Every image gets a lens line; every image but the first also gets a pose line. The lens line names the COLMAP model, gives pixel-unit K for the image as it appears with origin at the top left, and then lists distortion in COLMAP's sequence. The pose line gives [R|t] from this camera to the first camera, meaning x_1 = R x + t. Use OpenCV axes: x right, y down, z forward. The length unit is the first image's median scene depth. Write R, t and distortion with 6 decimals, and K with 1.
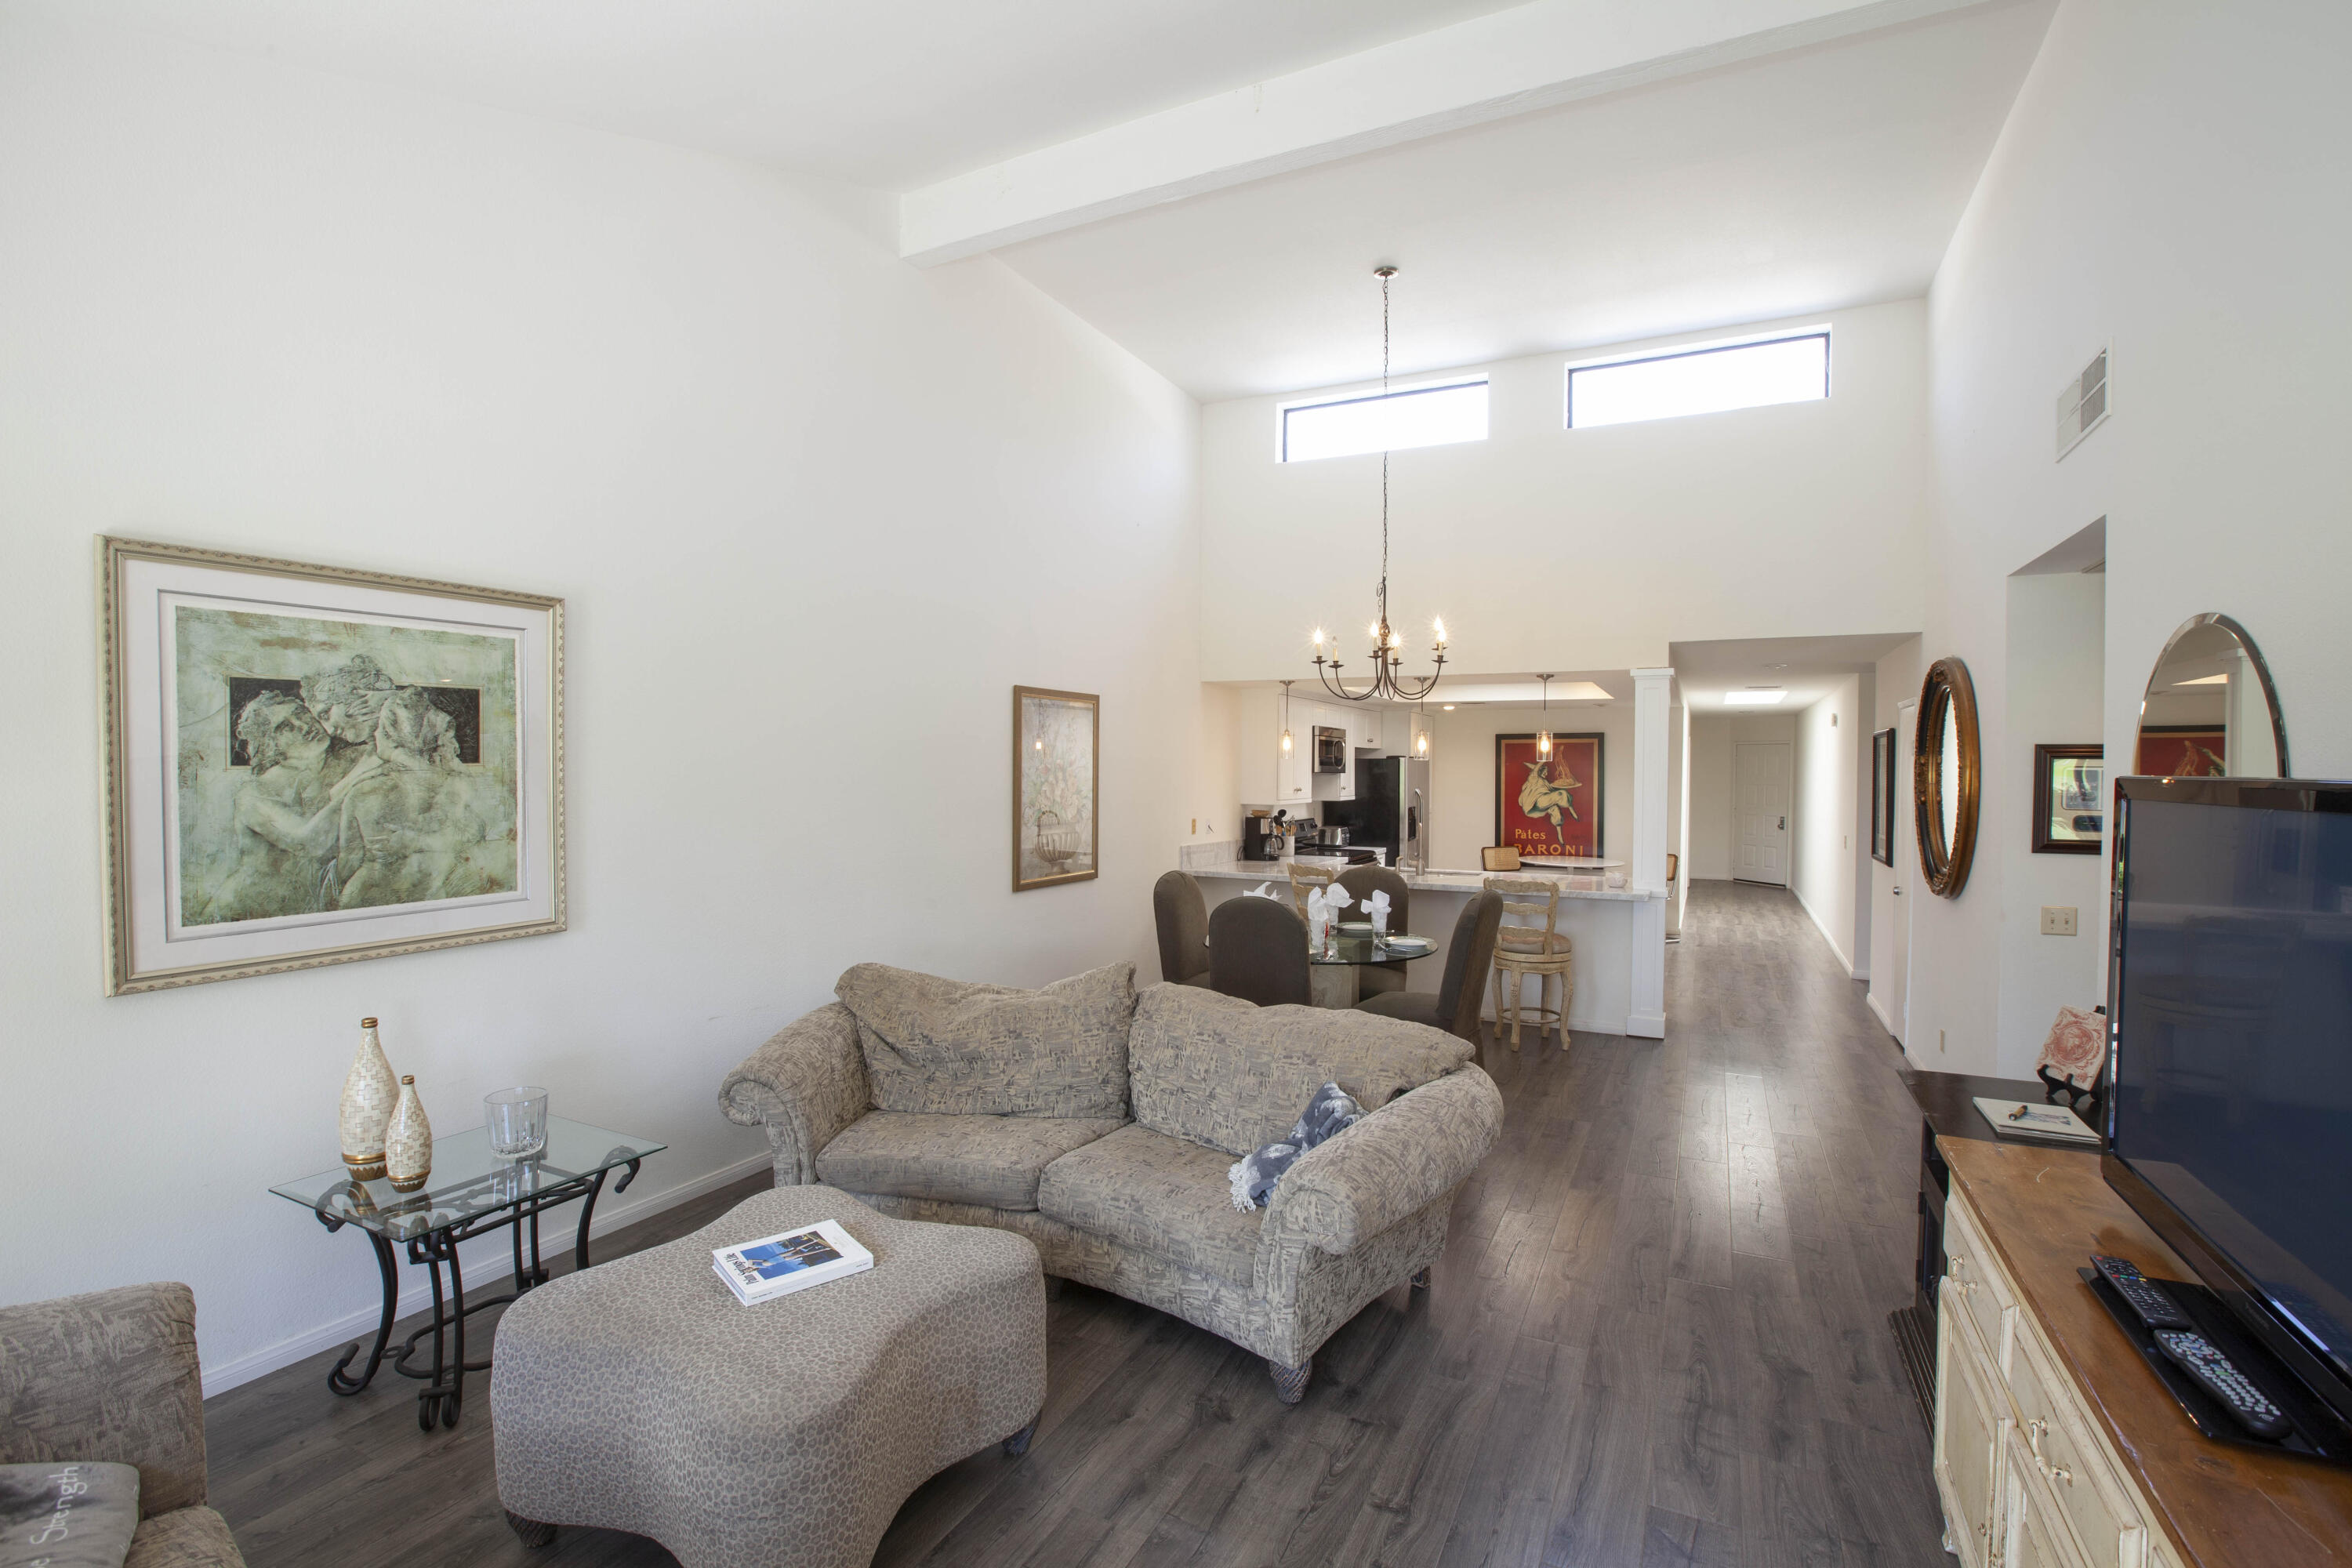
lens RADIAL K [[1084.7, 0, 1184.6], [0, 1084.7, 789.7], [0, 0, 1]] dist [-0.030244, 0.000931]
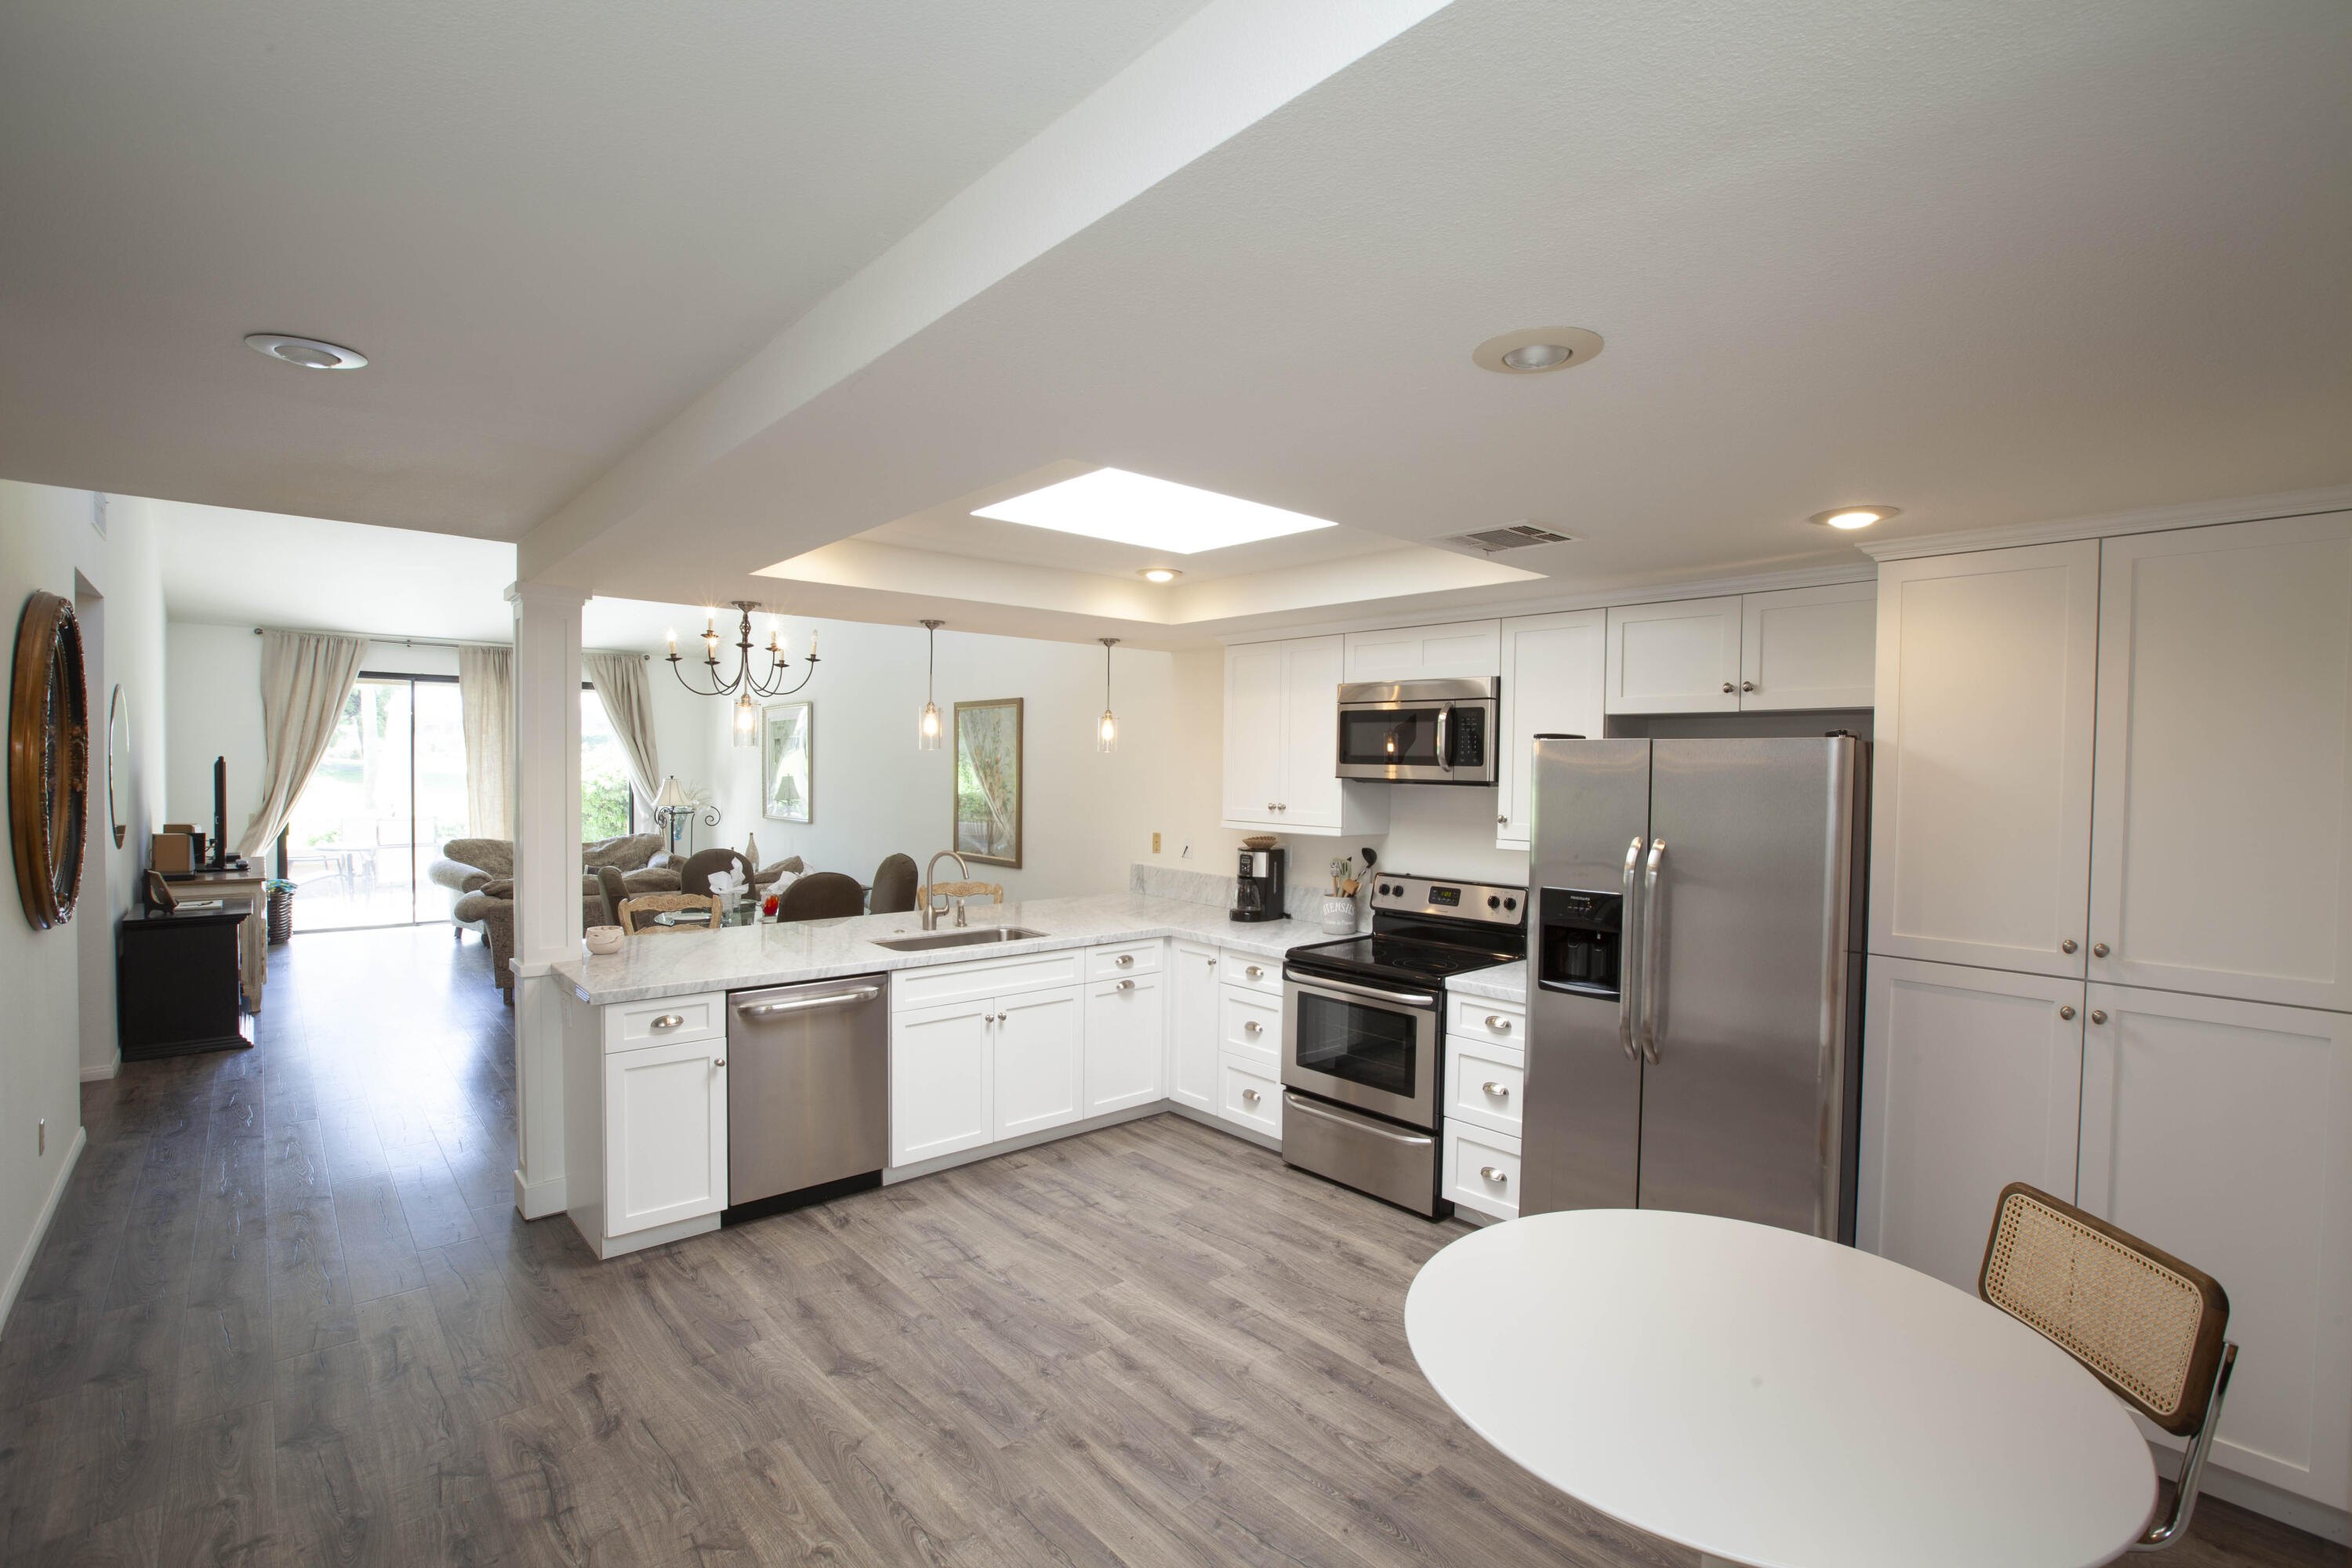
lens RADIAL K [[1084.7, 0, 1184.6], [0, 1084.7, 789.7], [0, 0, 1]] dist [-0.030244, 0.000931]
pose [[-0.386083, 0.011493, -0.922392, 0.564065], [-0.031818, 0.999161, 0.025768, -0.019255], [0.921915, 0.039297, -0.385394, 1.042801]]
